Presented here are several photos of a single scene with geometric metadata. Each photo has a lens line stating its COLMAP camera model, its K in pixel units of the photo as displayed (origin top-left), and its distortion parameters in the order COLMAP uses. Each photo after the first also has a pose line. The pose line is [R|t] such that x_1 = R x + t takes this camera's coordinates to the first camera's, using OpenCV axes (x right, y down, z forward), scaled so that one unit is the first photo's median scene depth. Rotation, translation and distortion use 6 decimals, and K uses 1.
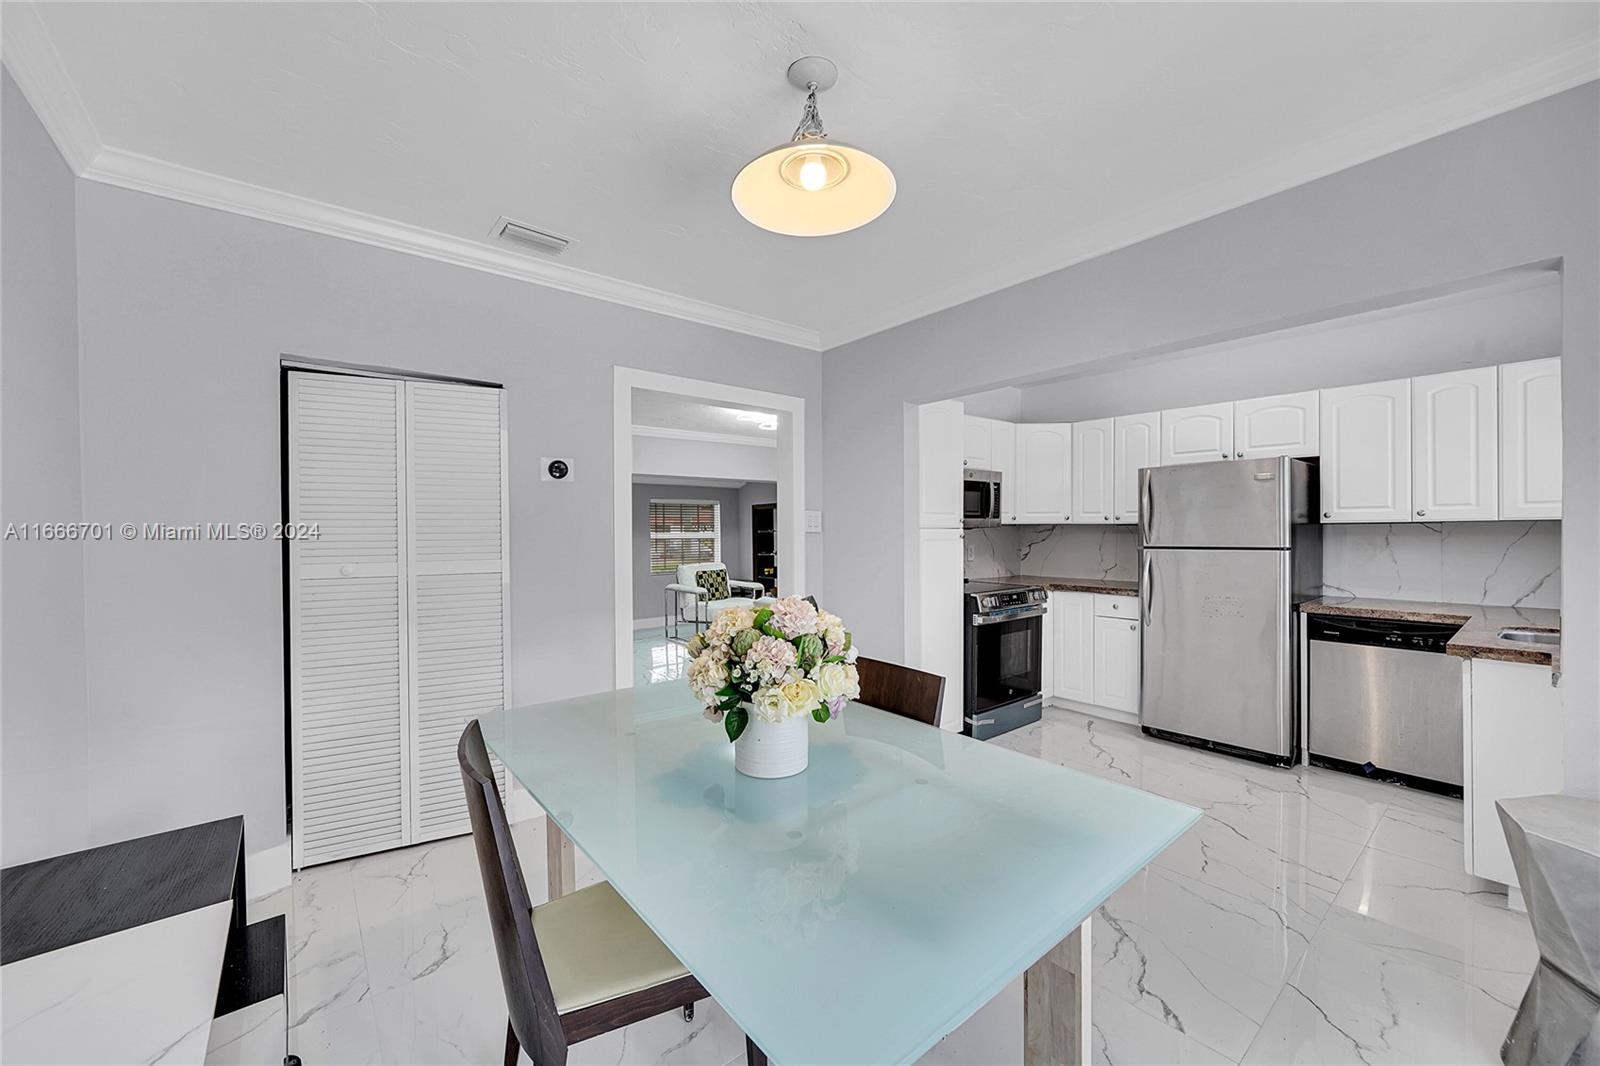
lens RADIAL K [[624.7, 0, 795.8], [0, 624.7, 534.0], [0, 0, 1]] dist [-0.011055, 0.000424]
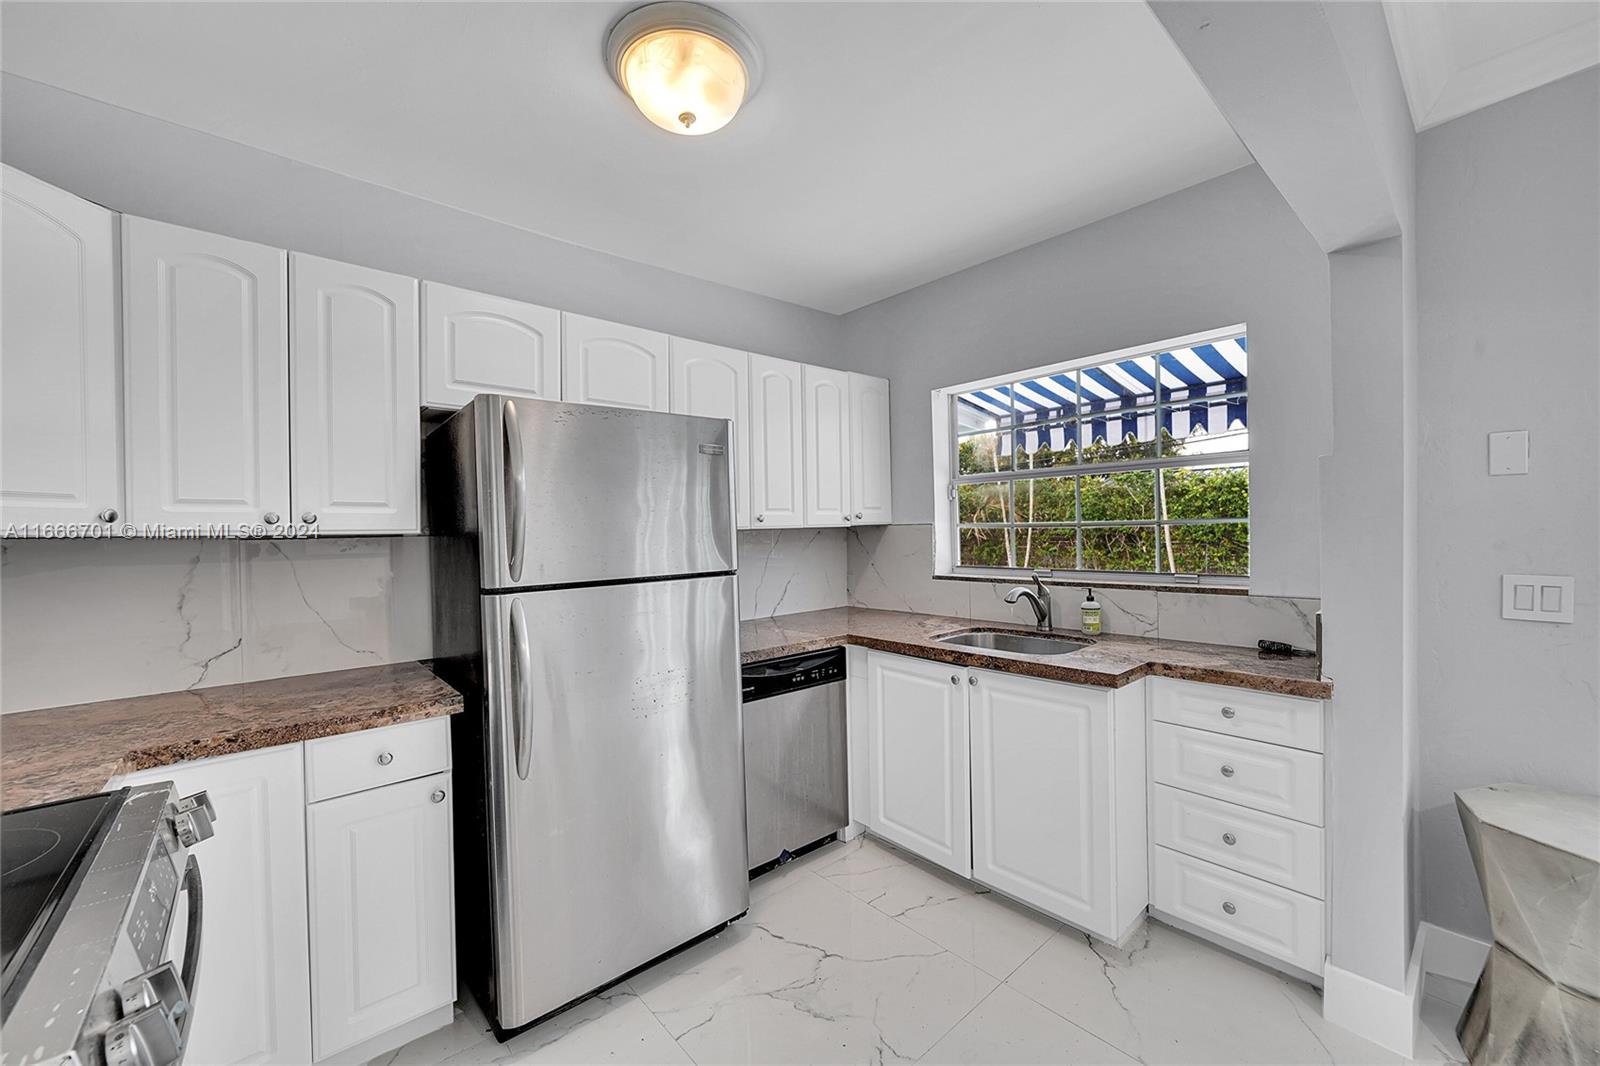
lens RADIAL K [[624.7, 0, 806.9], [0, 624.7, 536.2], [0, 0, 1]] dist [-0.011055, 0.000424]
pose [[-0.046635, -0.003412, 0.998906, 0.154168], [0.024956, 0.999678, 0.004580, -0.011090], [-0.998600, 0.025143, -0.046534, 0.869512]]
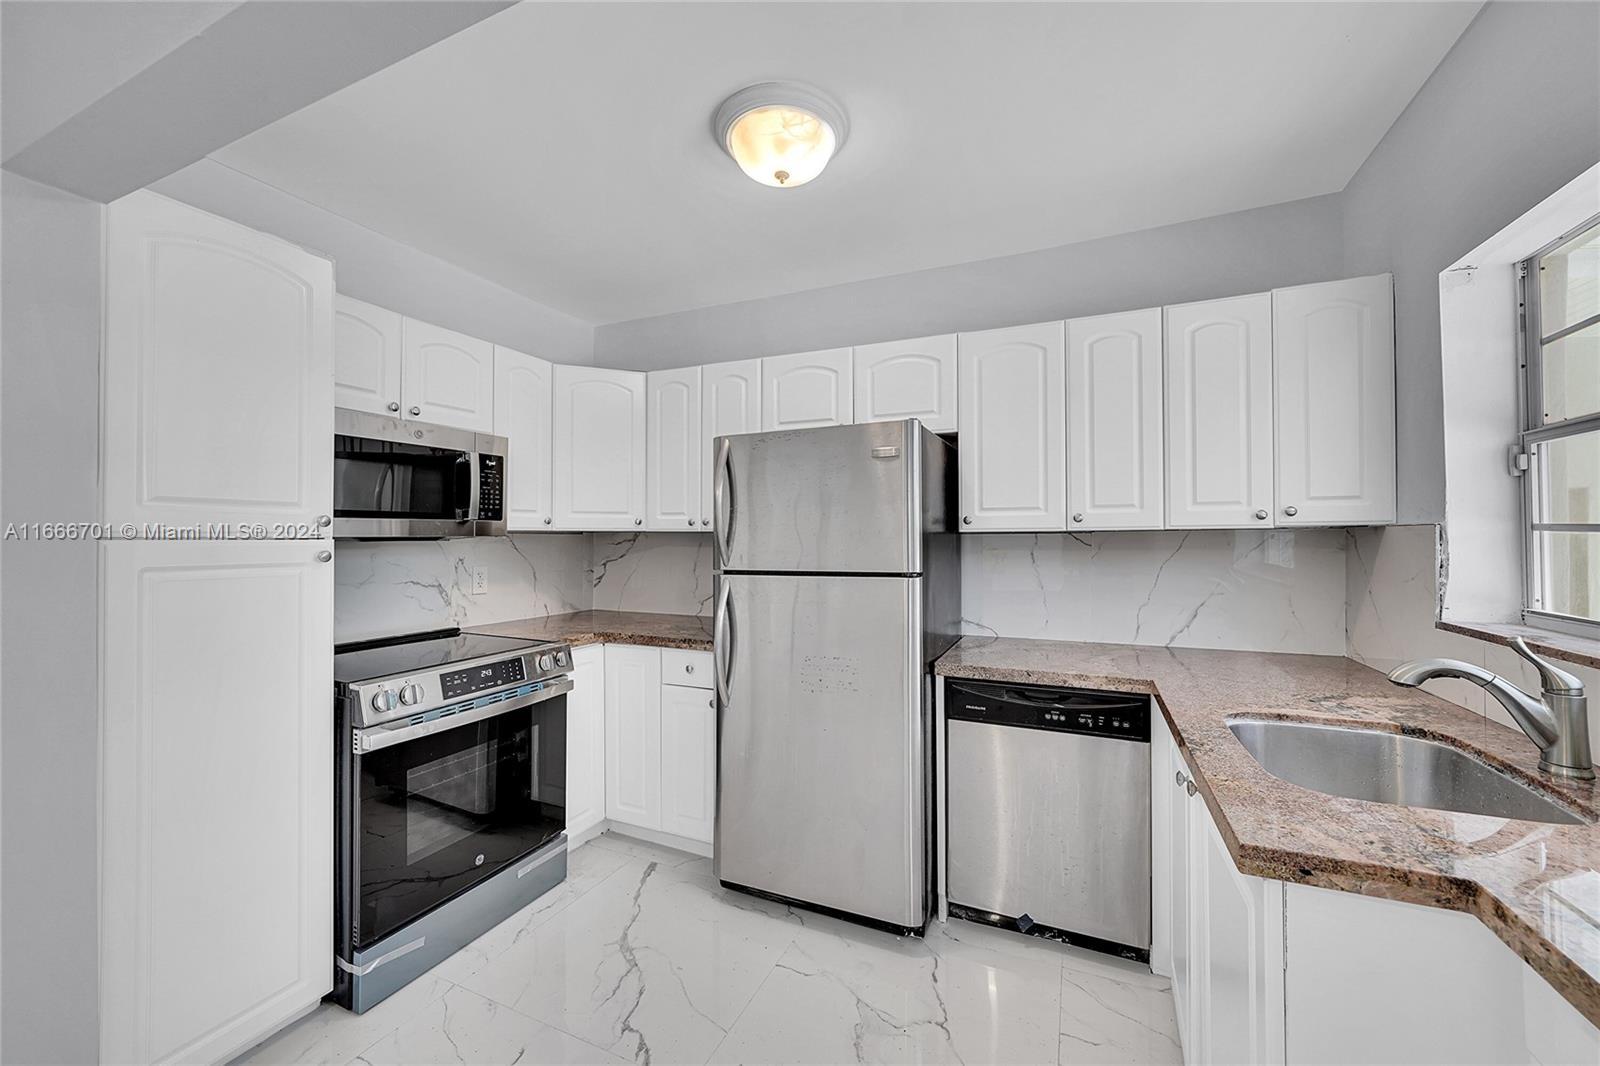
lens RADIAL K [[624.7, 0, 802.4], [0, 624.7, 532.6], [0, 0, 1]] dist [-0.011055, 0.000424]
pose [[0.890445, 0.006031, 0.455051, 0.382304], [0.000537, 0.999898, -0.014304, -0.007236], [-0.455090, 0.012981, 0.890351, 0.468991]]
